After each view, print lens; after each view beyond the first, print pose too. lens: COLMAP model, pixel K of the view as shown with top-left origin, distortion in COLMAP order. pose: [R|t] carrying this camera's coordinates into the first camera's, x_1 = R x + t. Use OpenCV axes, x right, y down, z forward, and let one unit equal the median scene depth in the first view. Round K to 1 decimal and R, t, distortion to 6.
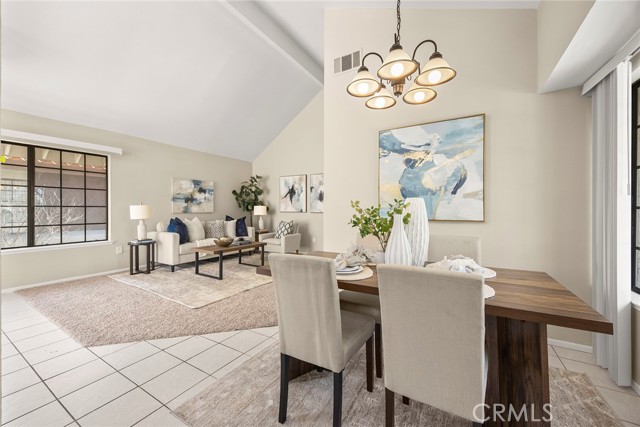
lens RADIAL K [[247.7, 0, 318.7], [0, 247.7, 209.2], [0, 0, 1]] dist [-0.000380, -0.000082]
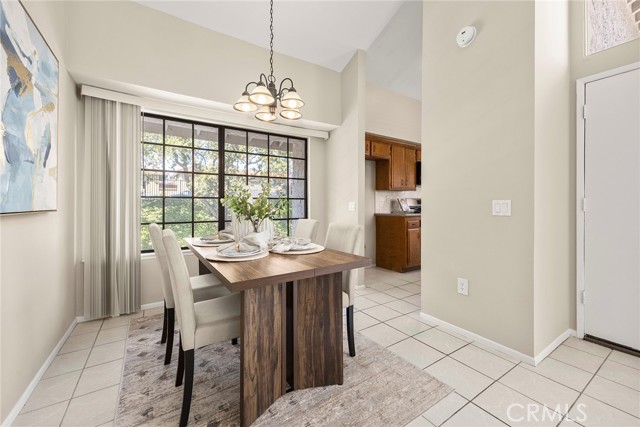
lens RADIAL K [[256.3, 0, 317.0], [0, 256.3, 206.5], [0, 0, 1]] dist [0.000727, 0.000151]
pose [[-0.894249, -0.002445, 0.447563, -0.176420], [0.000962, 0.999972, 0.007384, 0.016799], [-0.447568, 0.007034, -0.894222, 0.677094]]
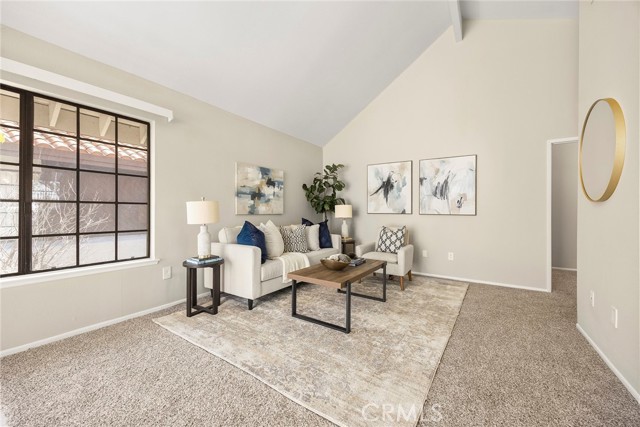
lens RADIAL K [[252.8, 0, 320.3], [0, 252.8, 210.5], [0, 0, 1]] dist [0.000906, 0.000041]
pose [[0.998732, 0.000861, -0.050330, -0.377391], [-0.001150, 0.999983, -0.005726, 0.009956], [0.050325, 0.005776, 0.998716, 0.371965]]
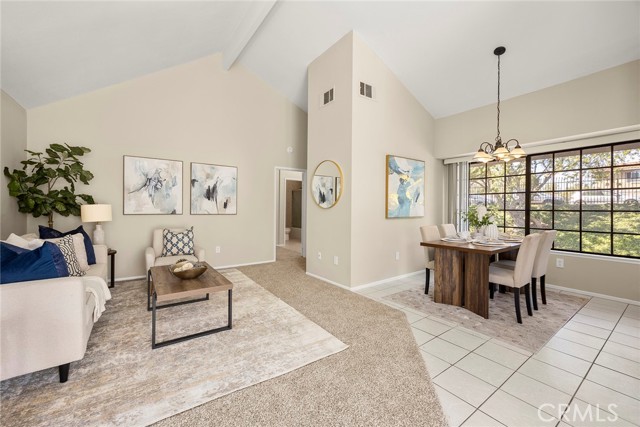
lens RADIAL K [[256.3, 0, 317.0], [0, 256.3, 206.5], [0, 0, 1]] dist [0.000727, 0.000151]
pose [[0.408243, 0.002946, 0.912869, -0.775929], [-0.002483, 0.999995, -0.002117, -0.012315], [-0.912870, -0.001403, 0.408248, 0.481350]]
